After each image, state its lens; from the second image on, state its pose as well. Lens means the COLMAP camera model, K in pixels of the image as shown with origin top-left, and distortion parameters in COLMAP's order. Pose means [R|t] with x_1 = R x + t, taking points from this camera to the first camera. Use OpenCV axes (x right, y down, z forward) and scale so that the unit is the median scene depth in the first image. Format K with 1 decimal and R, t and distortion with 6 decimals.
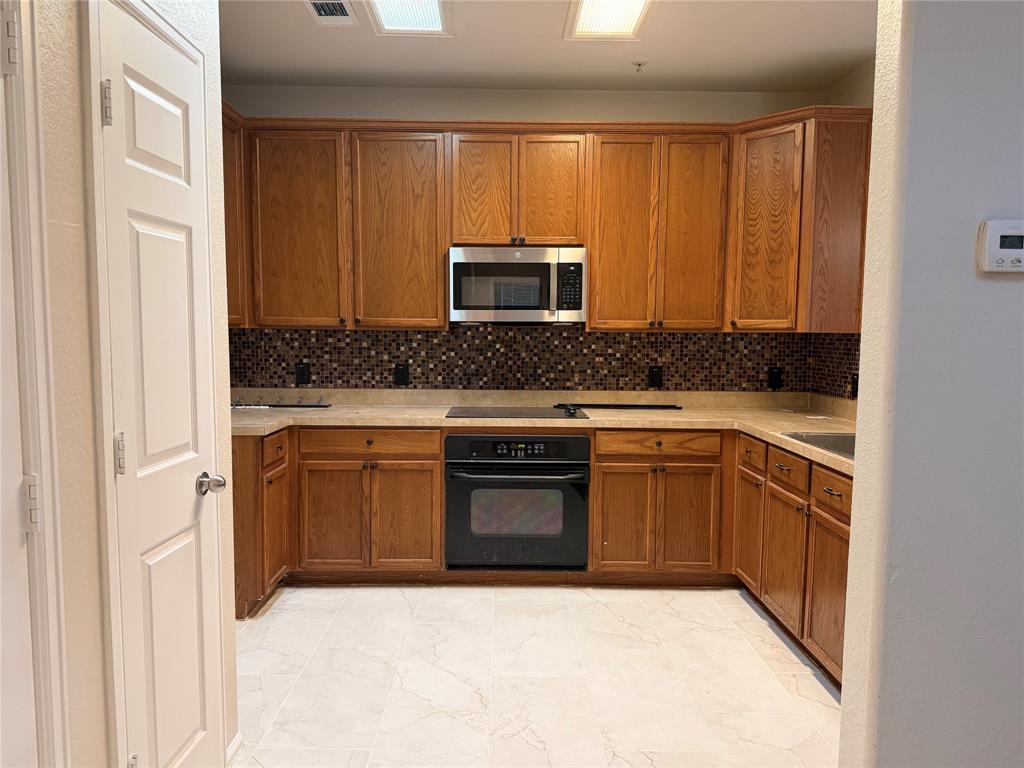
lens RADIAL K [[709.4, 0, 511.3], [0, 709.4, 391.5], [0, 0, 1]] dist [0.061799, -0.078571]
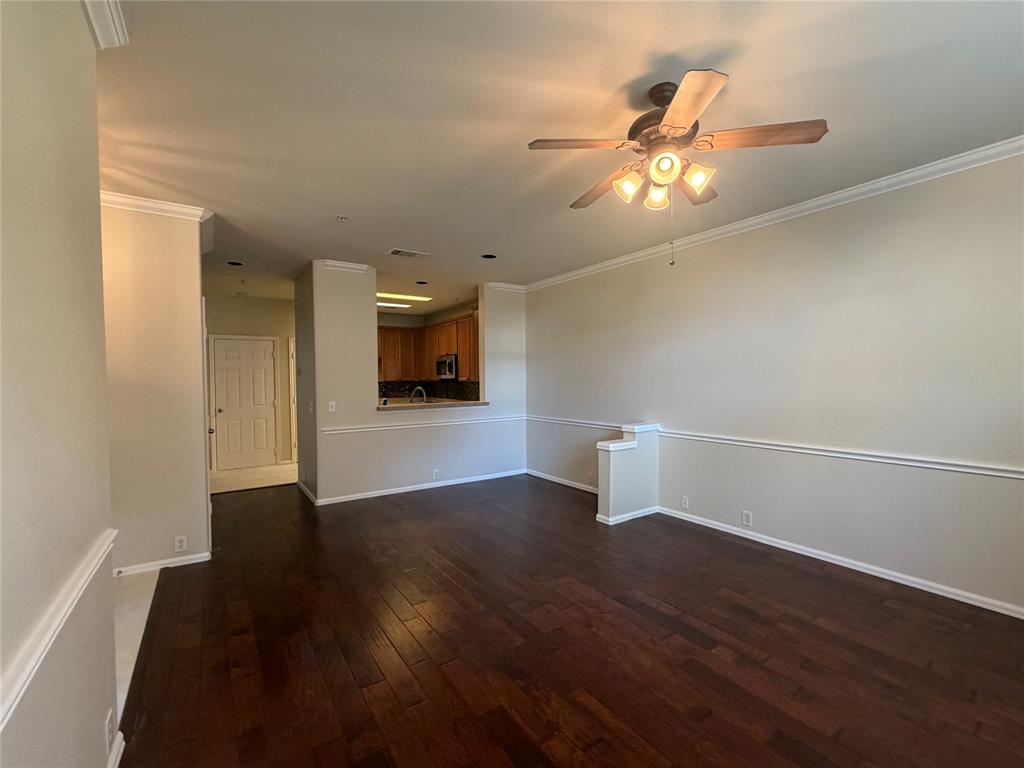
lens RADIAL K [[445.3, 0, 513.7], [0, 445.3, 383.0], [0, 0, 1]] dist [-0.003471, -0.000772]
pose [[0.544556, 0.001898, -0.838722, 1.898382], [-0.058783, 0.997625, -0.035909, -0.021356], [0.836662, 0.068856, 0.543374, 0.140768]]
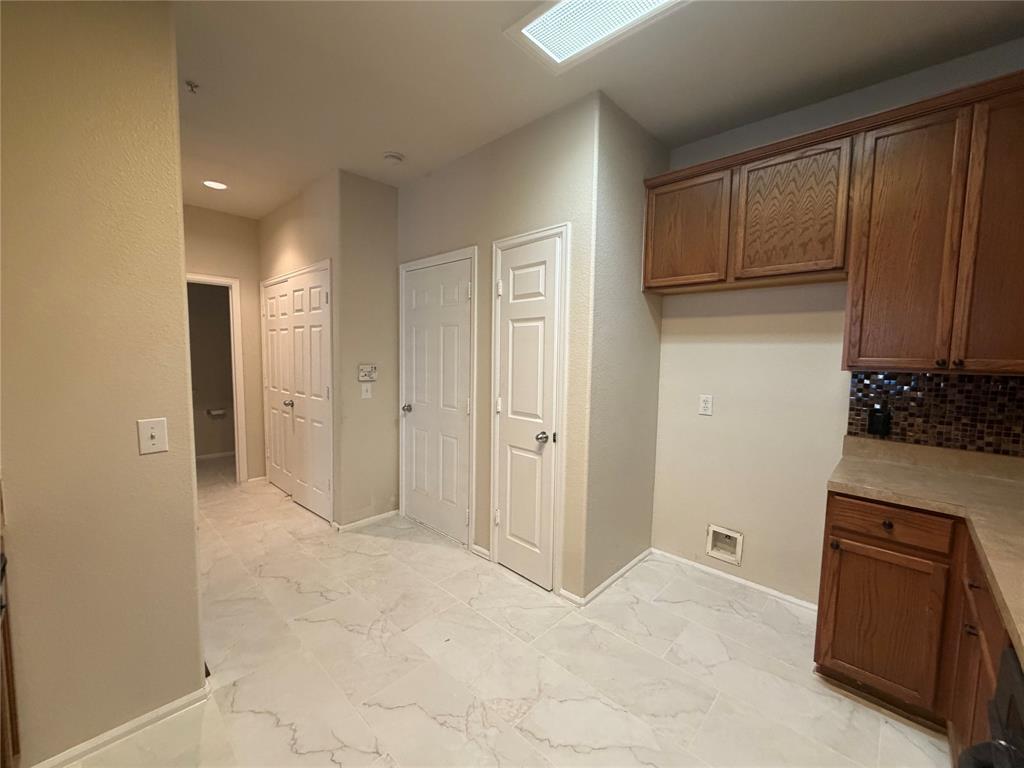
lens RADIAL K [[412.1, 0, 513.4], [0, 412.1, 384.2], [0, 0, 1]] dist [-0.002438, 0.000852]
pose [[-0.695820, 0.044549, -0.716833, 0.249852], [-0.080762, 0.986891, 0.139727, -0.094399], [0.713661, 0.155117, -0.683101, 0.871499]]
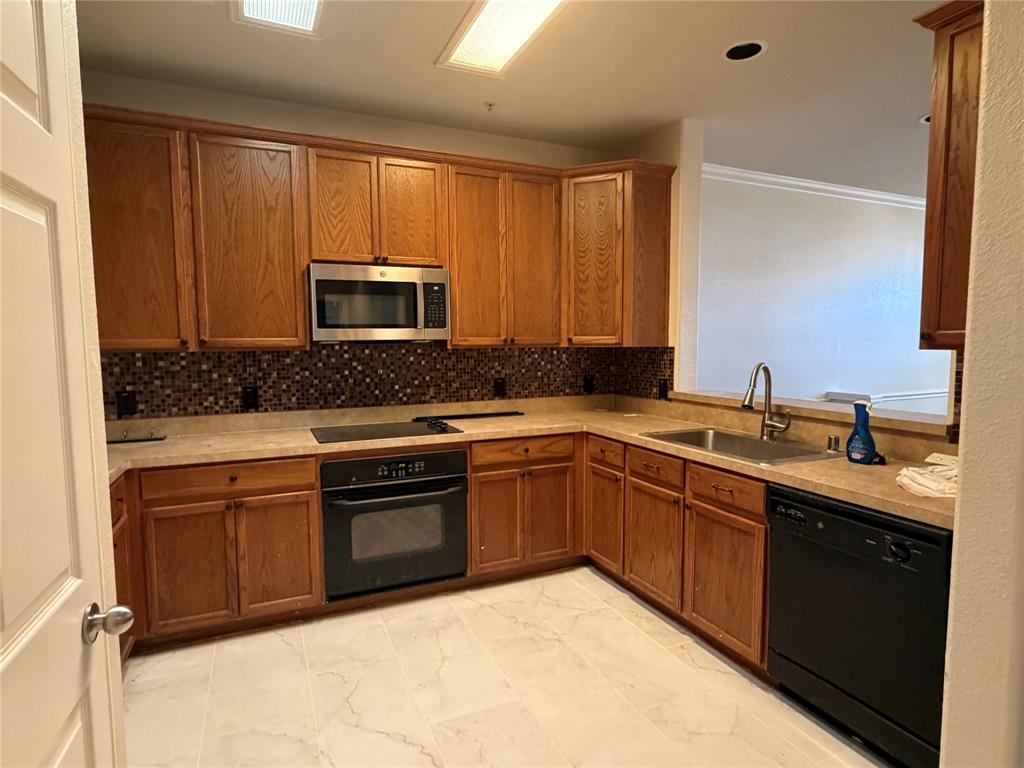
lens RADIAL K [[557.4, 0, 516.2], [0, 557.4, 383.2], [0, 0, 1]] dist [-0.017399, -0.000638]
pose [[0.914377, -0.044359, 0.402426, -0.139188], [0.047396, 0.998873, 0.002414, -0.030839], [-0.402080, 0.016866, 0.915449, 0.205937]]
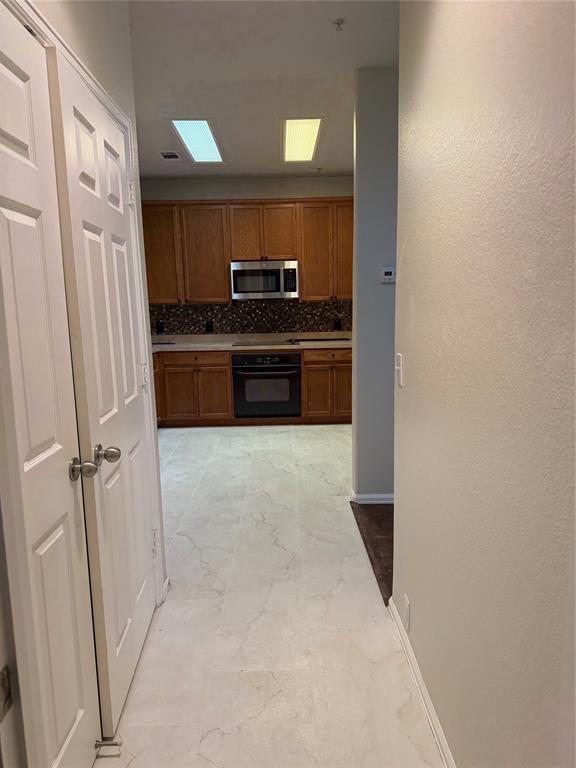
lens RADIAL K [[532.0, 0, 289.9], [0, 532.0, 389.3], [0, 0, 1]] dist [0.061799, -0.078571]
pose [[0.999574, -0.029181, -0.000293, 0.072232], [0.029112, 0.996426, 0.079301, 0.042280], [-0.002022, -0.079276, 0.996851, -0.548389]]
